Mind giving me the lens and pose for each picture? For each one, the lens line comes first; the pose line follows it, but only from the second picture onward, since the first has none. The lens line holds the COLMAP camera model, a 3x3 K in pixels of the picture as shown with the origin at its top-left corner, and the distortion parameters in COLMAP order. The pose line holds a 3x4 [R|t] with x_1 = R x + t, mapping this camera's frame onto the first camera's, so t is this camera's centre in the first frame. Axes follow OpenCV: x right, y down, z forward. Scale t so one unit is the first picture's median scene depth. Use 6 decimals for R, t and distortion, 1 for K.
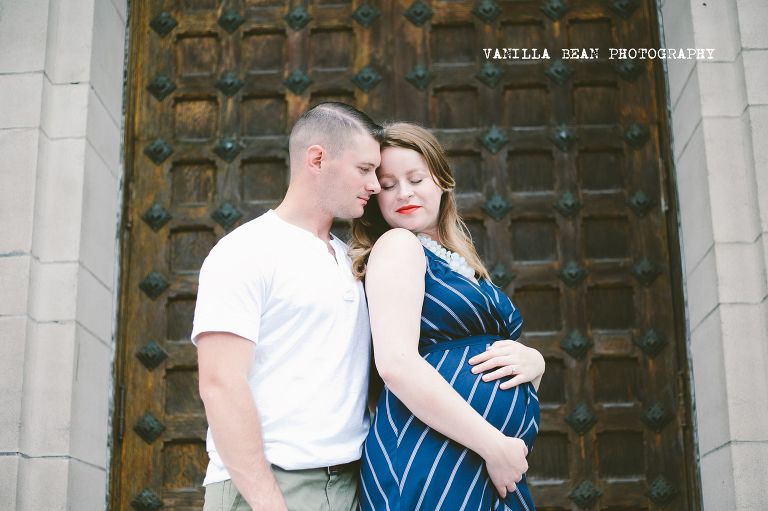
lens RADIAL K [[1159.5, 0, 395.8], [0, 1159.5, 257.7], [0, 0, 1]] dist [-0.113895, -0.004882]
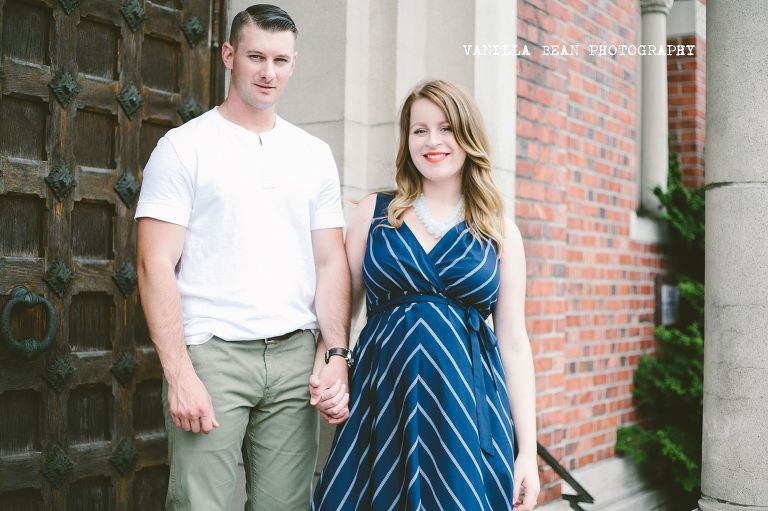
lens RADIAL K [[1135.3, 0, 384.0], [0, 1135.3, 255.5], [0, 0, 1]] dist [-0.078298, -0.120831]
pose [[0.499463, 0.050712, 0.864850, -0.448268], [-0.248947, 0.964583, 0.087210, 0.005277], [-0.829797, -0.258860, 0.494398, 0.432307]]
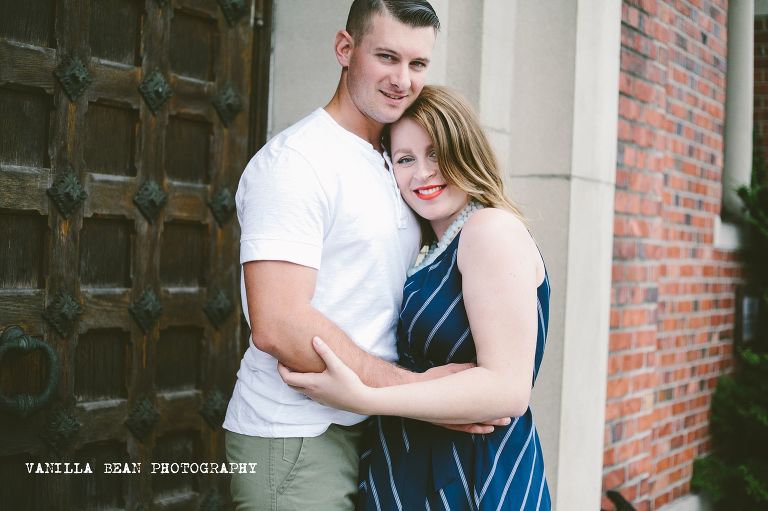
lens RADIAL K [[1135.3, 0, 384.0], [0, 1135.3, 255.5], [0, 0, 1]] dist [-0.078298, -0.120831]
pose [[0.512526, 0.036796, 0.857883, -0.337296], [-0.271514, 0.954765, 0.121259, -0.010612], [-0.814615, -0.295076, 0.499332, 0.546904]]
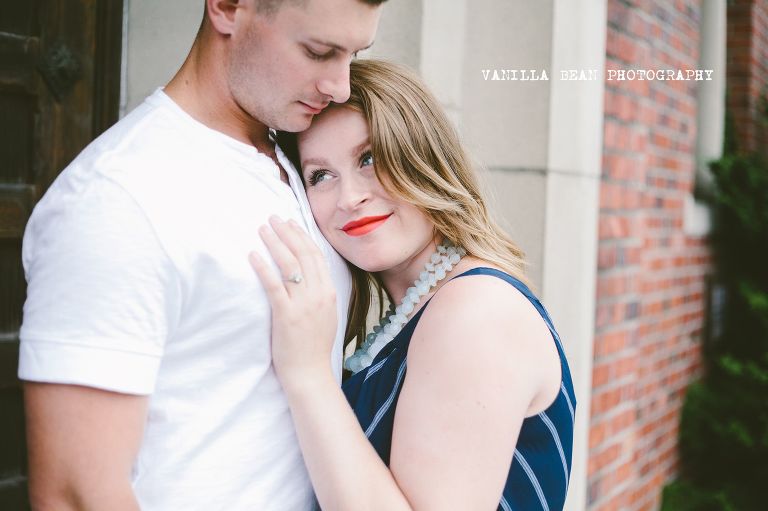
lens RADIAL K [[1159.5, 0, 395.8], [0, 1159.5, 257.7], [0, 0, 1]] dist [-0.113895, -0.004882]
pose [[0.436173, -0.005338, 0.899847, -0.169574], [-0.275263, 0.951257, 0.139068, -0.019866], [-0.856729, -0.308352, 0.413443, 0.650468]]
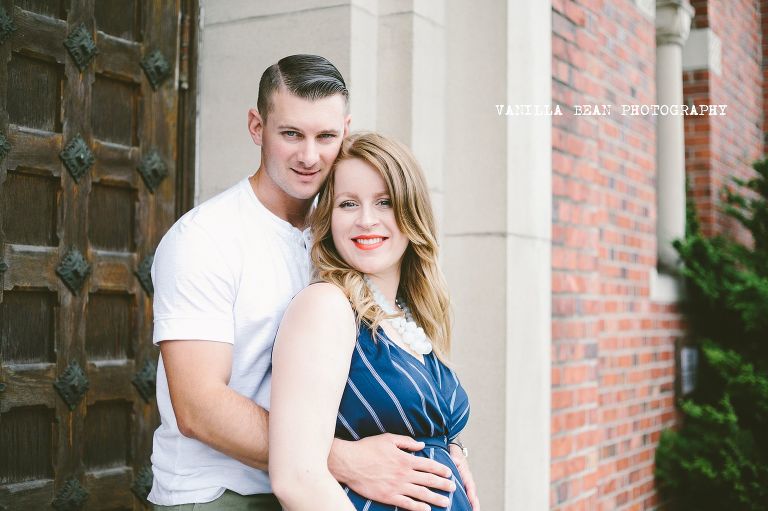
lens RADIAL K [[1135.3, 0, 384.0], [0, 1135.3, 255.5], [0, 0, 1]] dist [-0.078298, -0.120831]
pose [[0.464865, 0.068615, 0.882719, -0.321476], [-0.247442, 0.967334, 0.055117, -0.010672], [-0.850102, -0.244044, 0.466658, 0.555076]]
